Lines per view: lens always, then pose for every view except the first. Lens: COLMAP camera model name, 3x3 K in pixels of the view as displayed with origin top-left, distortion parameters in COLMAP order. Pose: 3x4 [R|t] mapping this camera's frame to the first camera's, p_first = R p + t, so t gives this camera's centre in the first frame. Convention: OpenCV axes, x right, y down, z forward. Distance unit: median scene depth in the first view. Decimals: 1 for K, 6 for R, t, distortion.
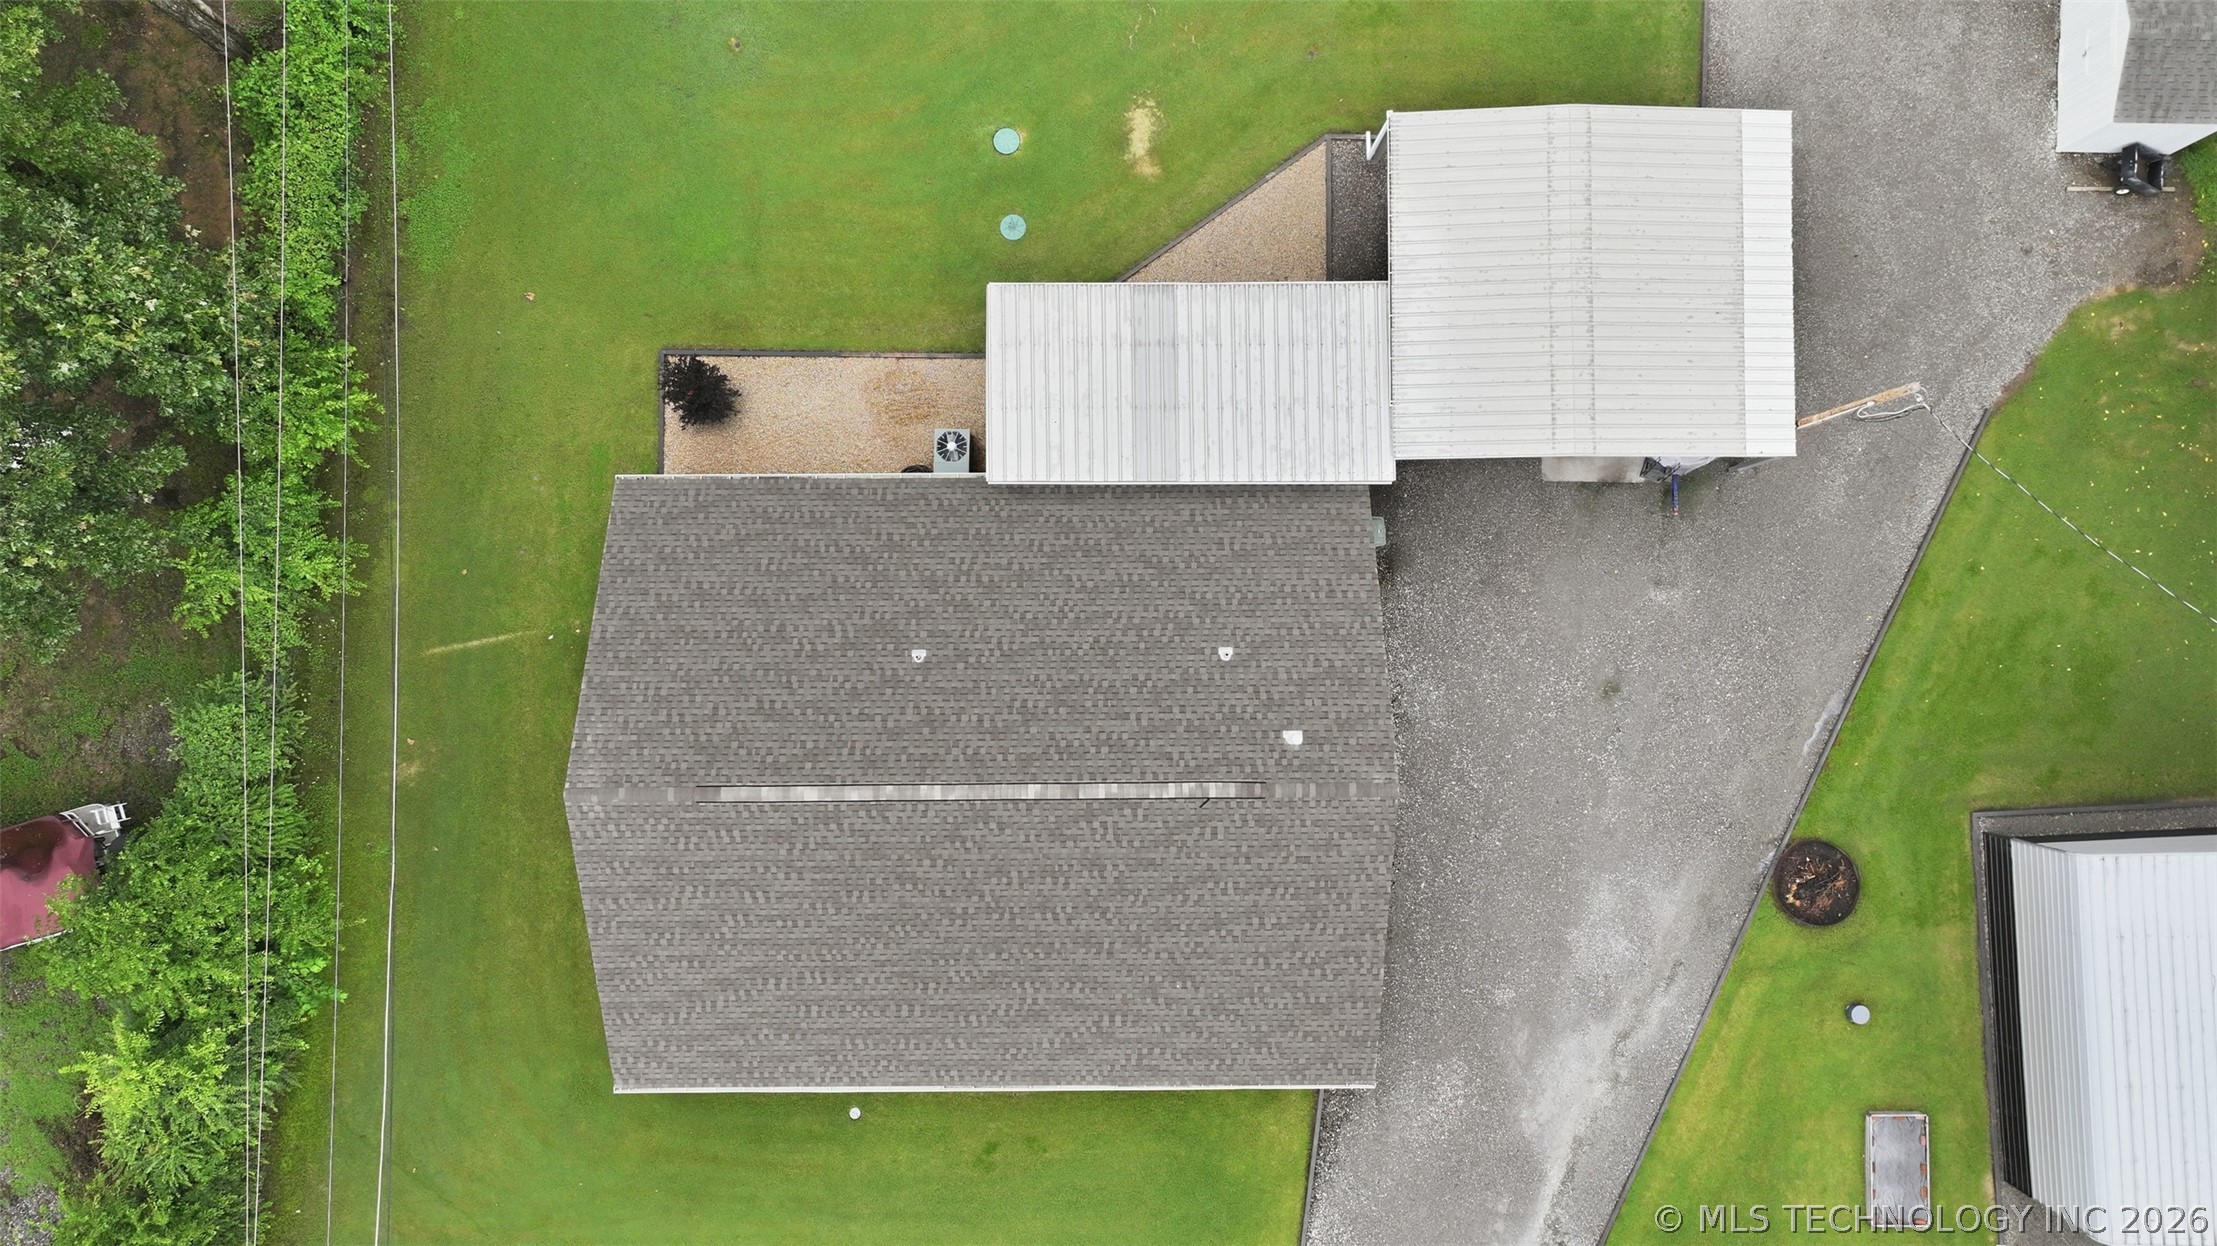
lens RADIAL K [[1573.9, 0, 1108.5], [0, 1573.9, 623.0], [0, 0, 1]] dist [0.004755, 0.003496]
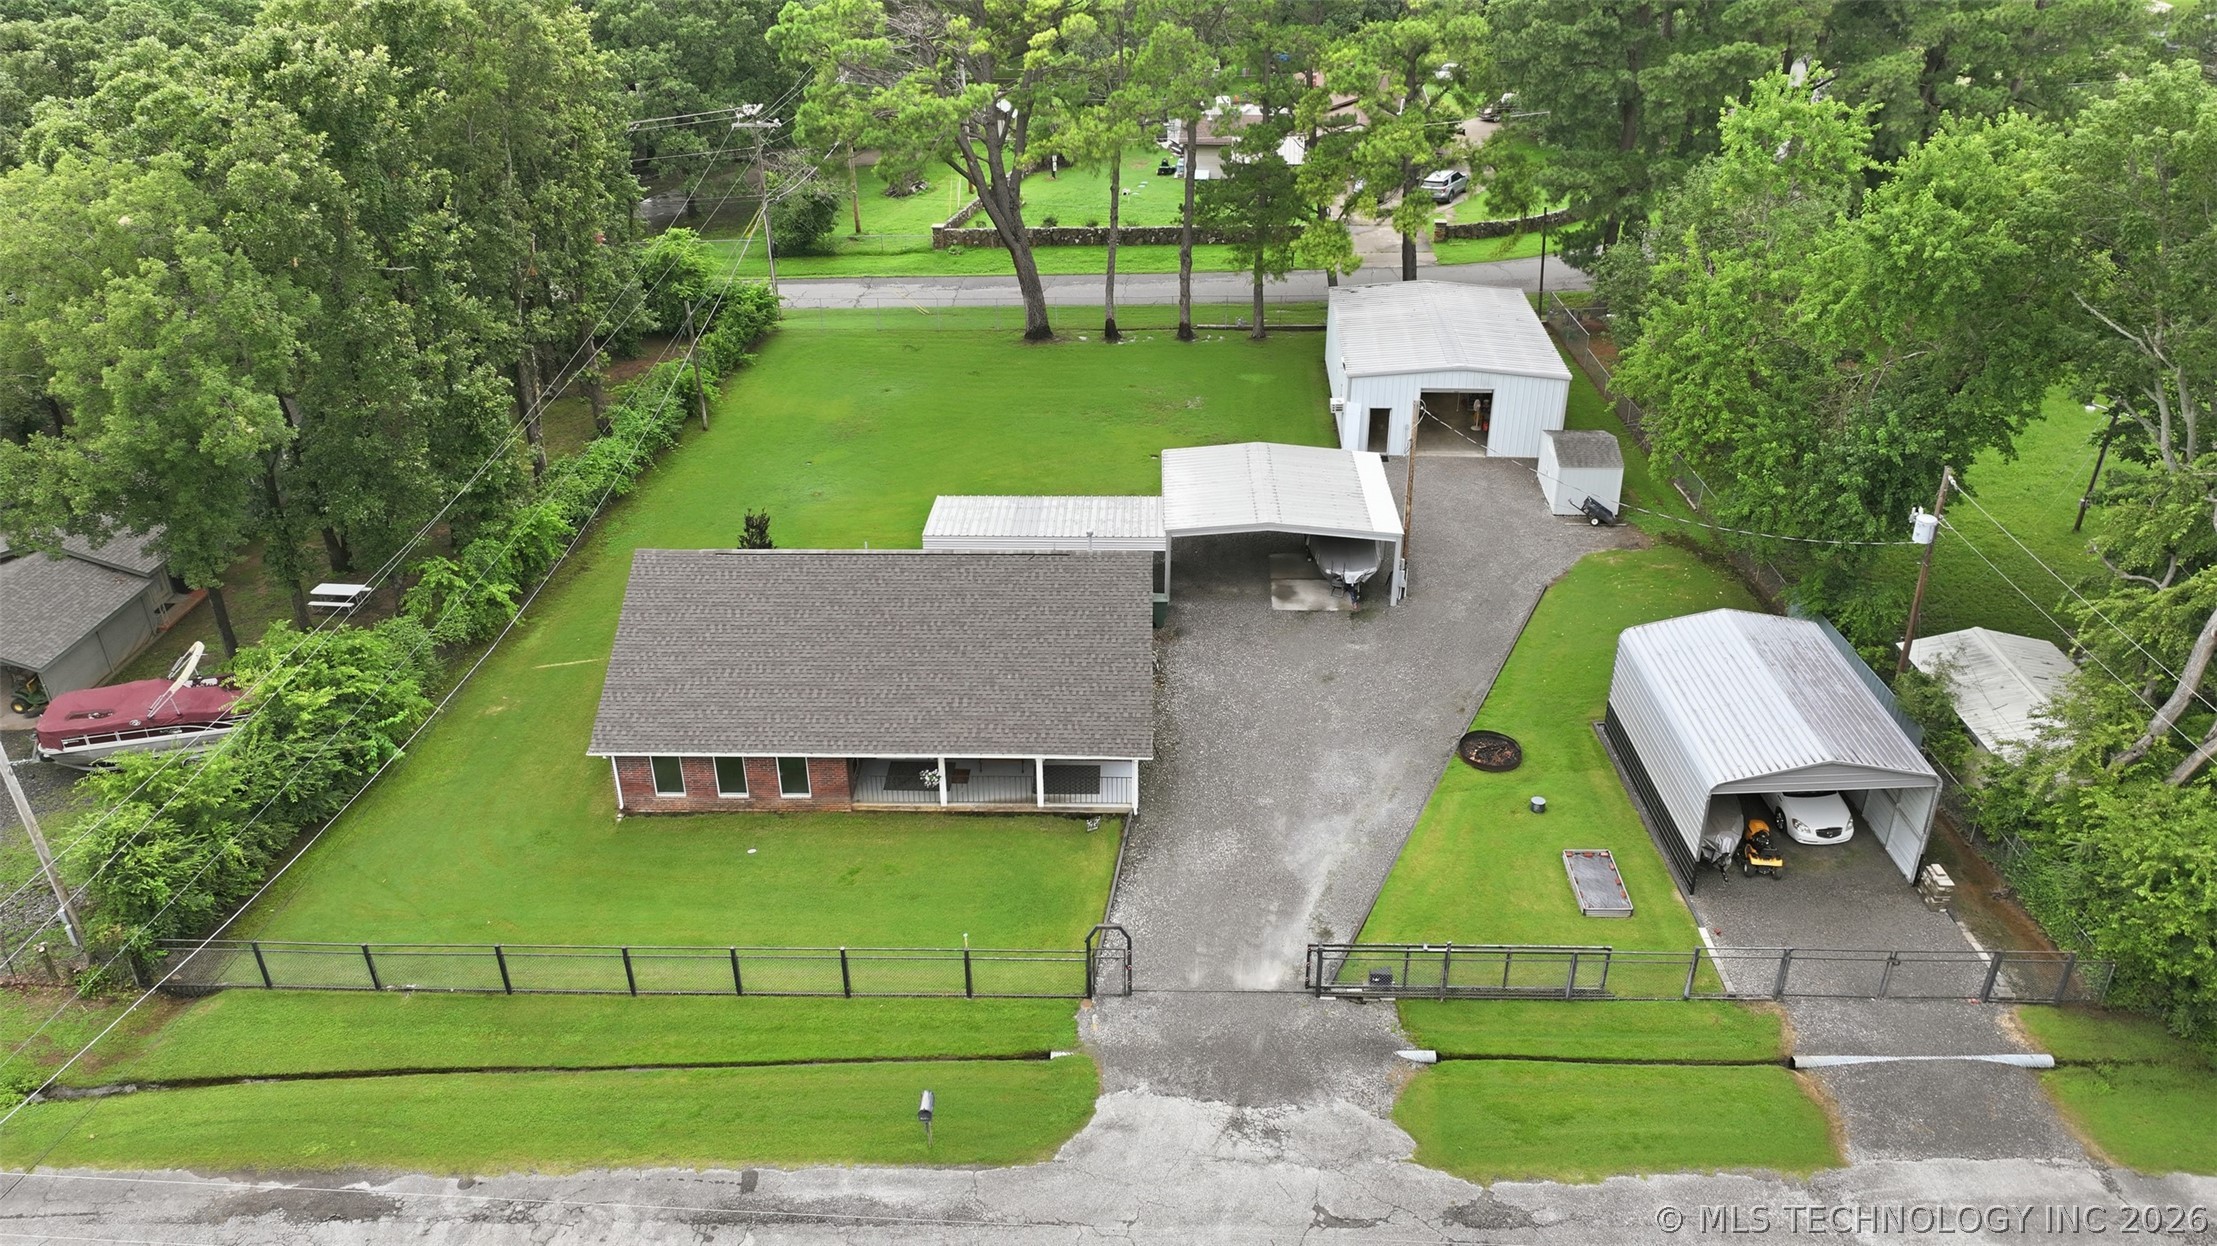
lens RADIAL K [[1573.9, 0, 1108.5], [0, 1573.9, 623.0], [0, 0, 1]] dist [0.004755, 0.003496]
pose [[0.999505, 0.008481, -0.030293, 0.160548], [-0.030385, 0.509635, -0.859854, 1.296447], [0.008146, 0.860349, 0.509640, 0.208689]]
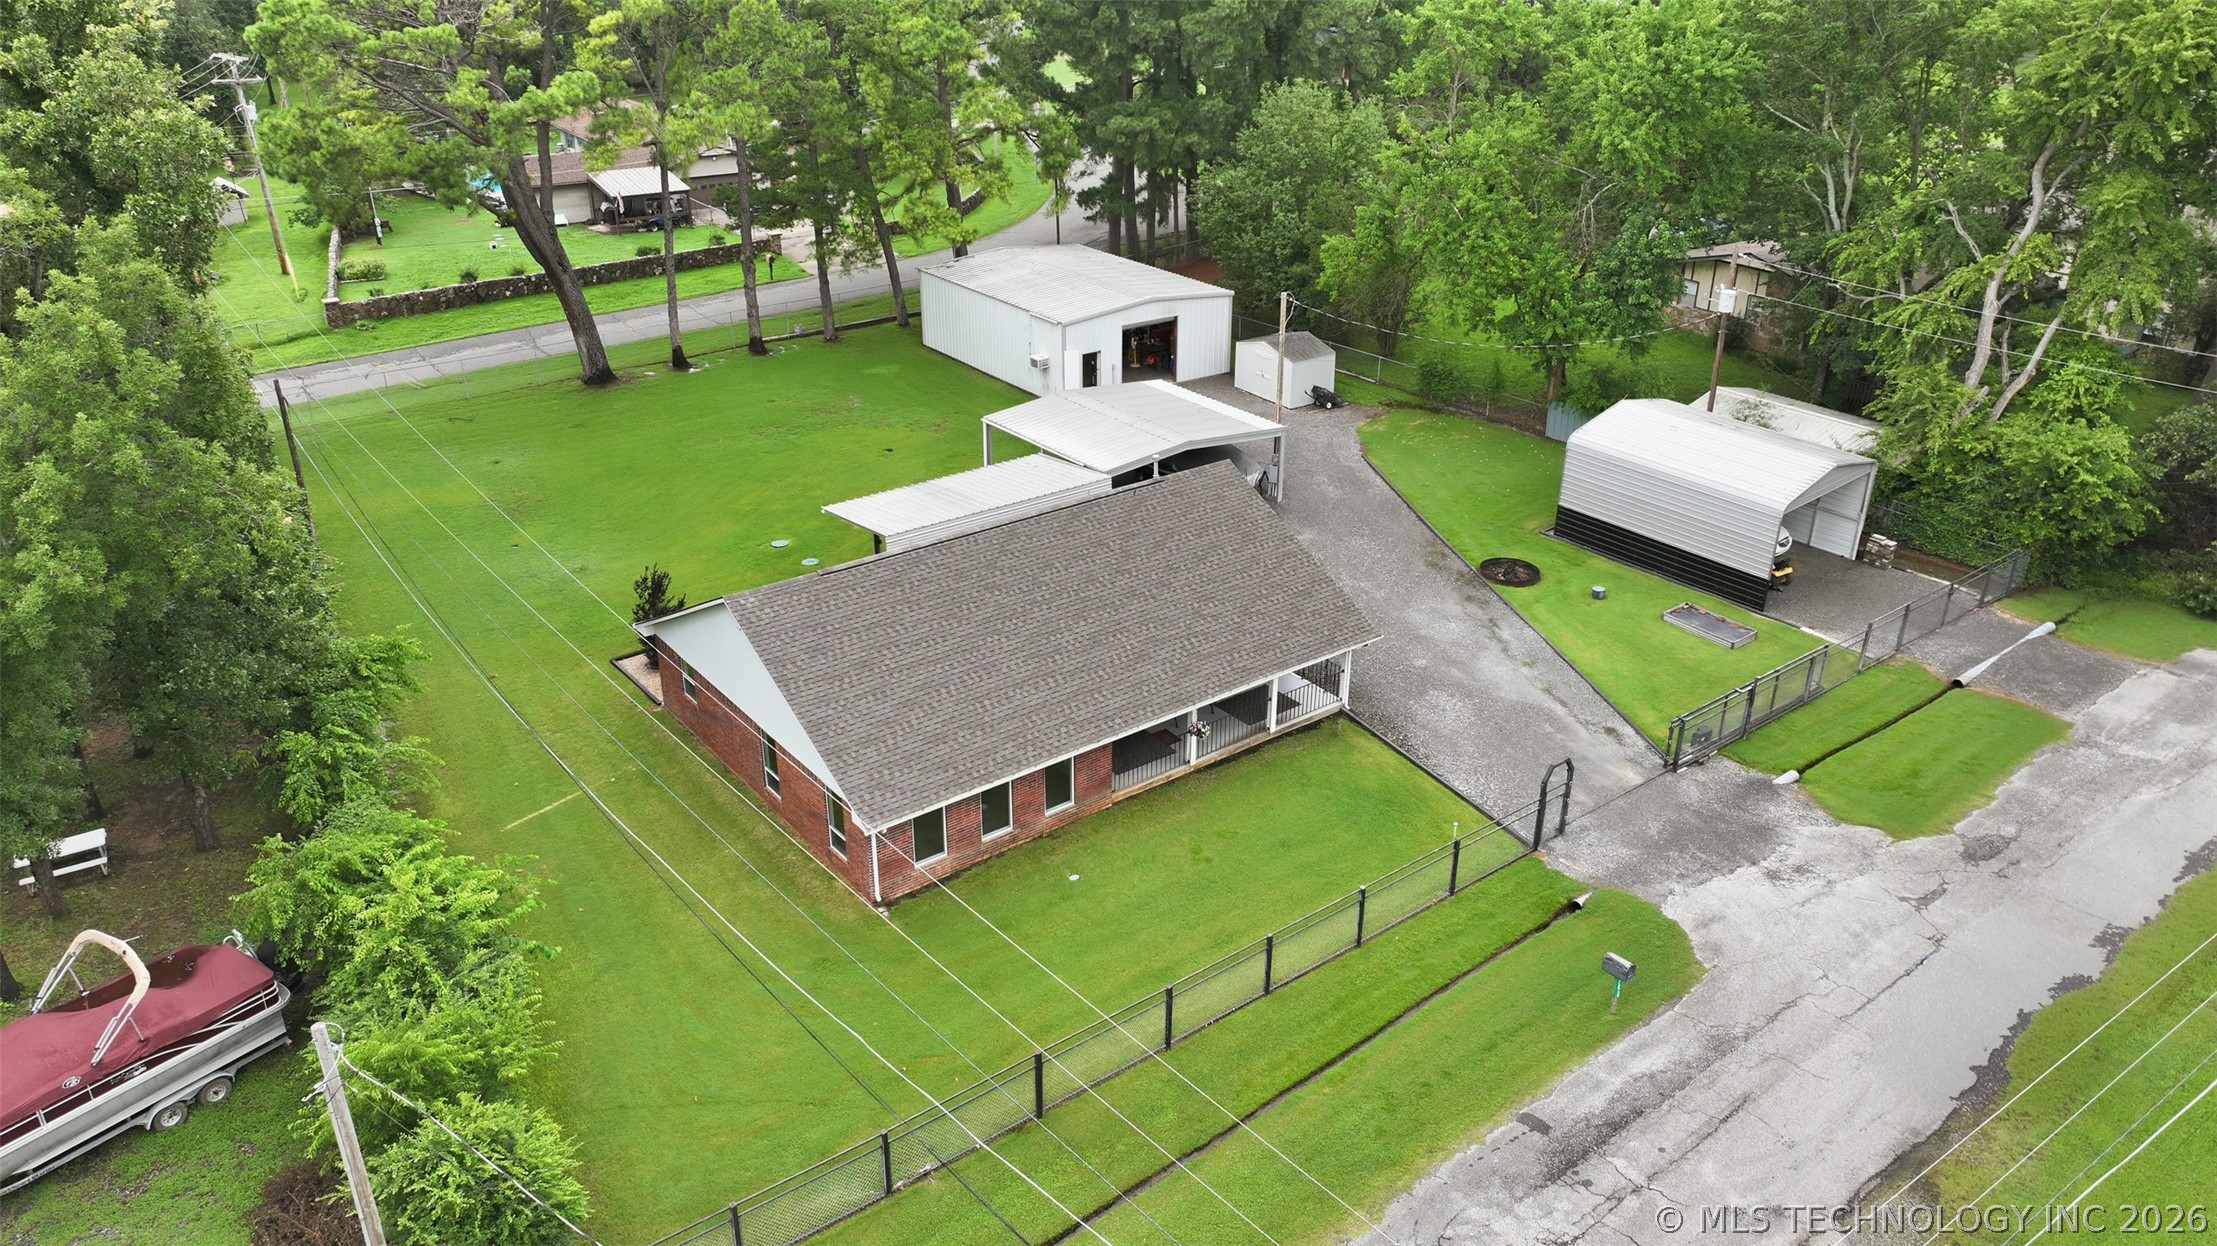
lens RADIAL K [[1552.1, 0, 1108.5], [0, 1552.1, 623.0], [0, 0, 1]] dist [0.005352, 0.001141]
pose [[0.798402, -0.260832, 0.542698, -0.659820], [0.601803, 0.375136, -0.705057, 0.989299], [-0.019684, 0.889516, 0.456479, 0.386275]]
